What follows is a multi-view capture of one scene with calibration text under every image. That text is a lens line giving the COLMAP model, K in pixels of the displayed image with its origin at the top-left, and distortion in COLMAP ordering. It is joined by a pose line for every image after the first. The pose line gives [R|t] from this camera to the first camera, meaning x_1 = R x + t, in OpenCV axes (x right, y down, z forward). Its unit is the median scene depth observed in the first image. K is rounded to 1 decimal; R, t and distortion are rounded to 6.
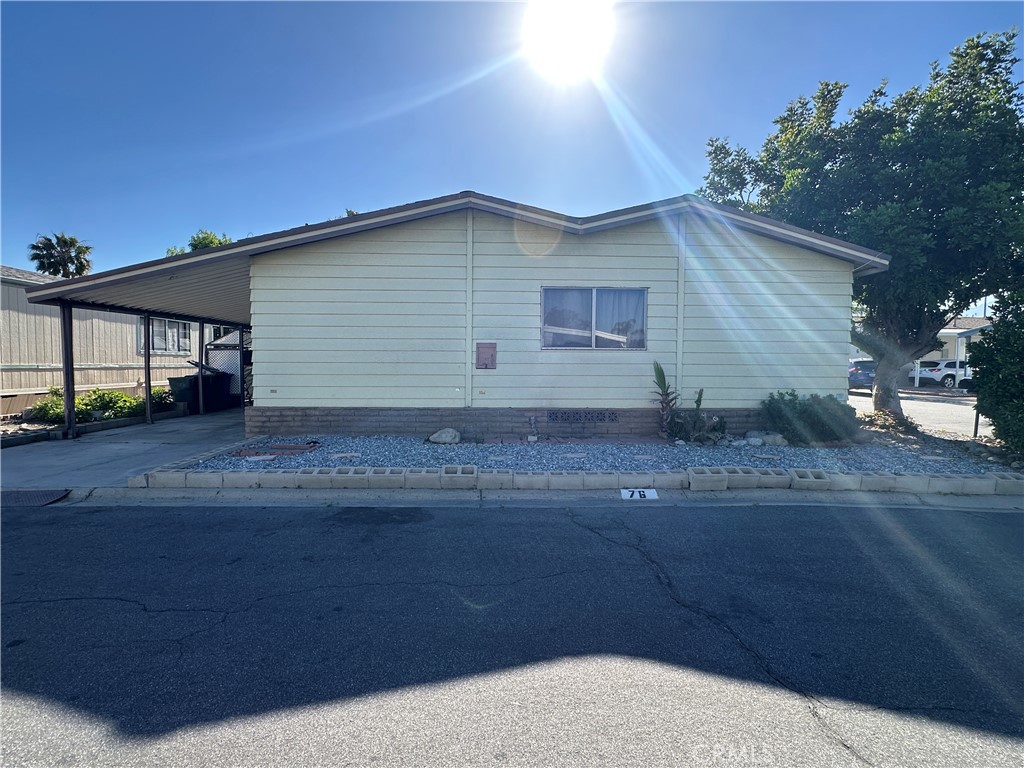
lens RADIAL K [[509.4, 0, 512.0], [0, 509.4, 384.6], [0, 0, 1]] dist [0.003816, -0.000046]
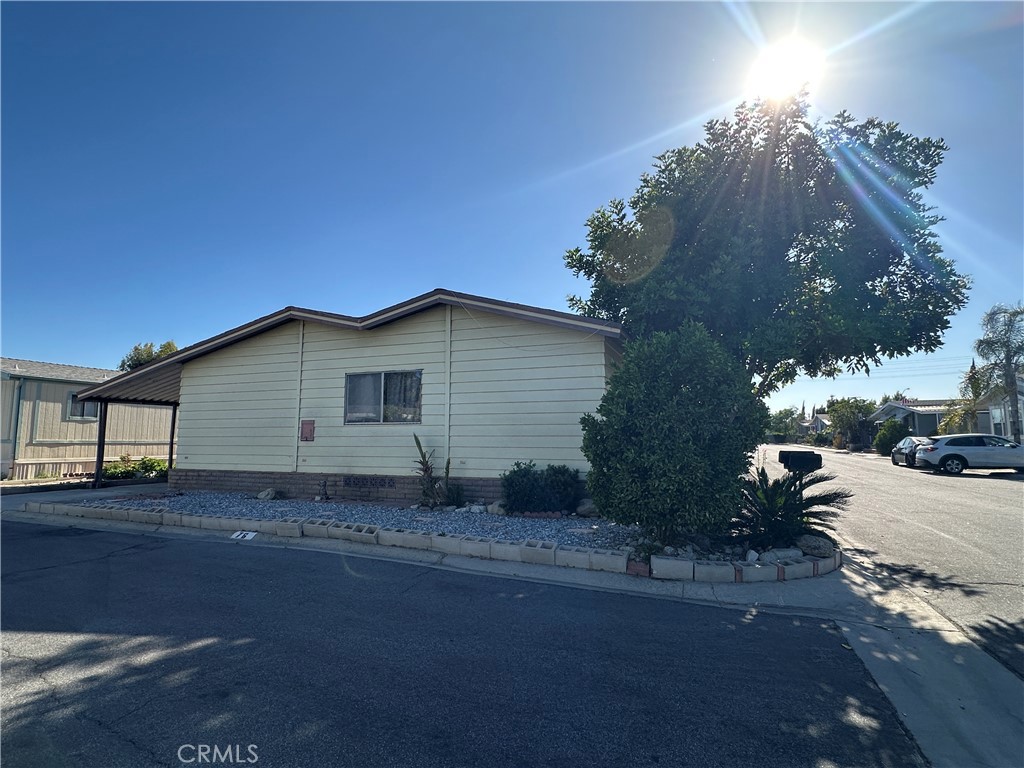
lens RADIAL K [[533.9, 0, 512.0], [0, 533.9, 384.9], [0, 0, 1]] dist [-0.005820, -0.000662]
pose [[0.922702, -0.044597, -0.382926, 0.916546], [-0.012393, 0.989342, -0.145084, 0.016149], [0.385315, 0.138615, 0.912315, -0.014306]]
